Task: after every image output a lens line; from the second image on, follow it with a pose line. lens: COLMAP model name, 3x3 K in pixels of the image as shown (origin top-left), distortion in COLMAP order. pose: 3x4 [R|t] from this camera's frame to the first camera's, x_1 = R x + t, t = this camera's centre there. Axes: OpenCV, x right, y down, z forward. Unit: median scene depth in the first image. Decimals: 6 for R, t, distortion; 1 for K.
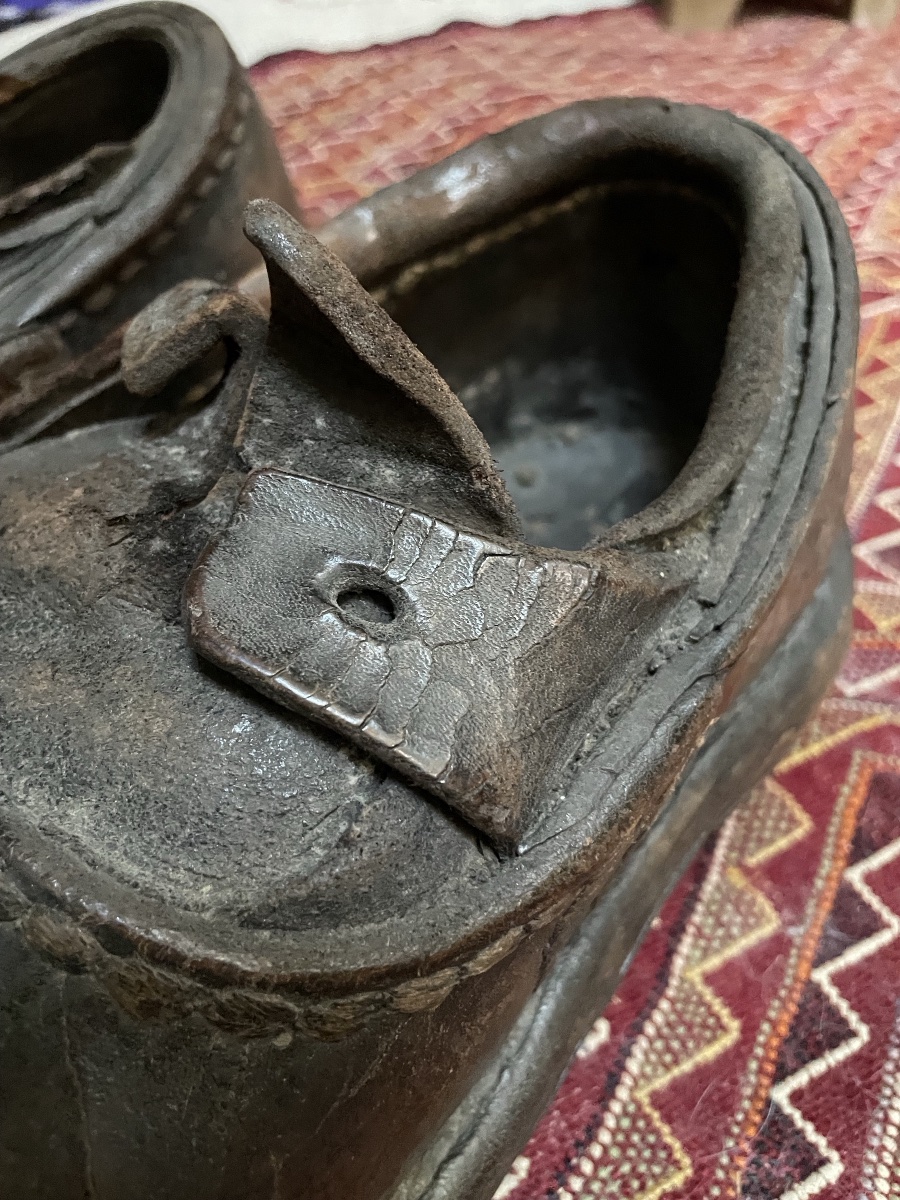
lens RADIAL K [[968.0, 0, 450.4], [0, 968.0, 621.6], [0, 0, 1]] dist [0.055106, -0.119982]
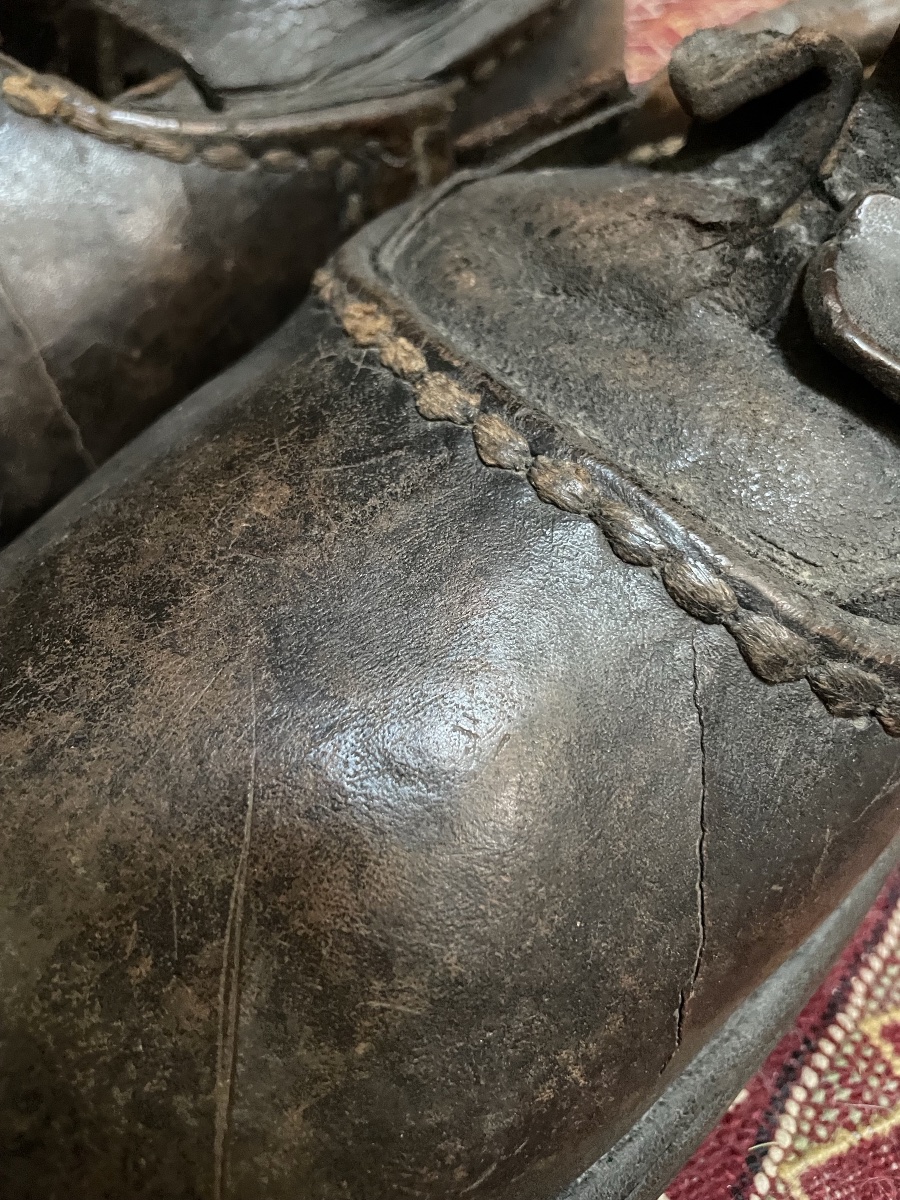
lens RADIAL K [[964.3, 0, 473.9], [0, 964.3, 598.1], [0, 0, 1]] dist [0.072302, -0.141520]
pose [[0.989018, 0.147604, 0.007541, -0.467587], [-0.147788, 0.987125, 0.061183, 0.222331], [0.001587, -0.061625, 0.998098, -0.036692]]
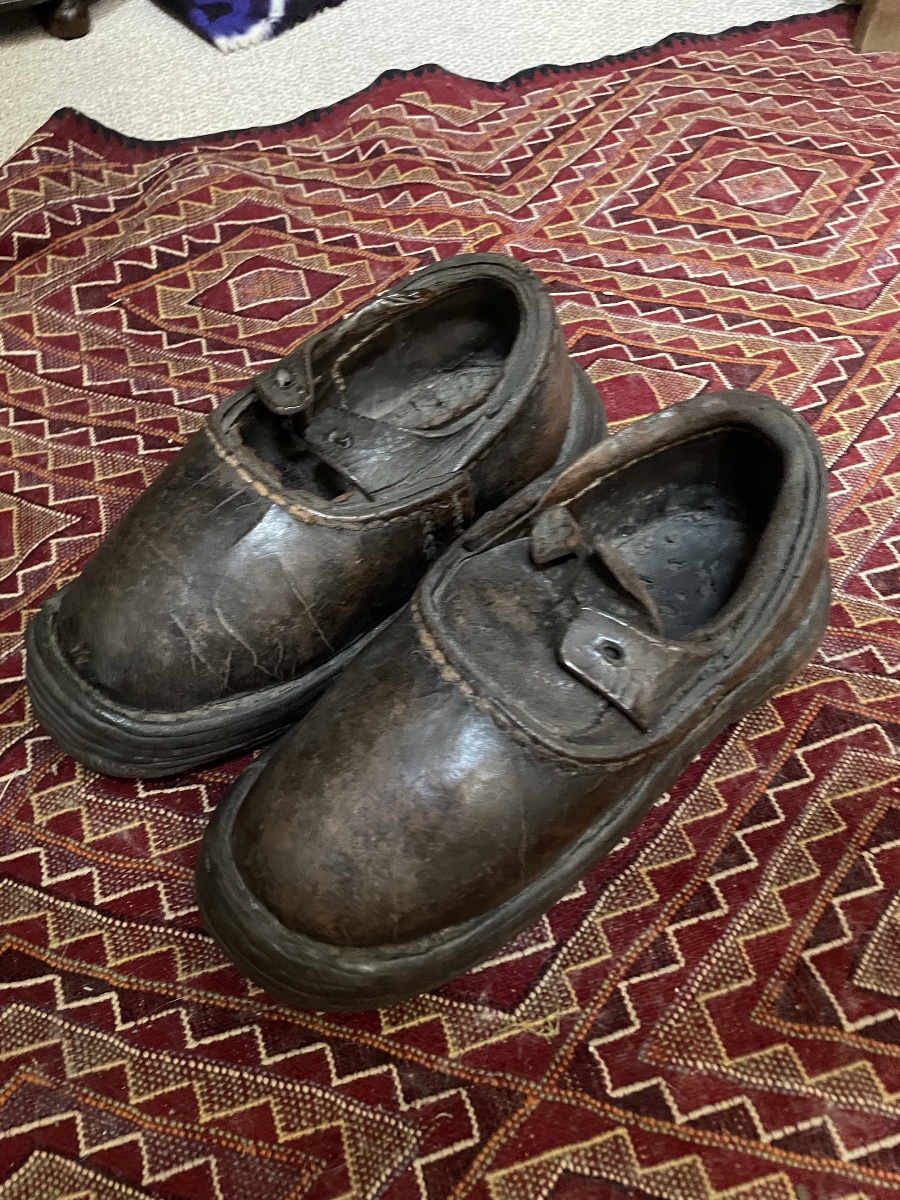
lens RADIAL K [[898.0, 0, 443.5], [0, 898.0, 624.2], [0, 0, 1]] dist [0.080825, -0.099887]
pose [[0.983095, 0.129830, -0.129104, -0.217136], [-0.103211, 0.975372, 0.194927, -0.530540], [0.151232, -0.178307, 0.972284, -1.663242]]
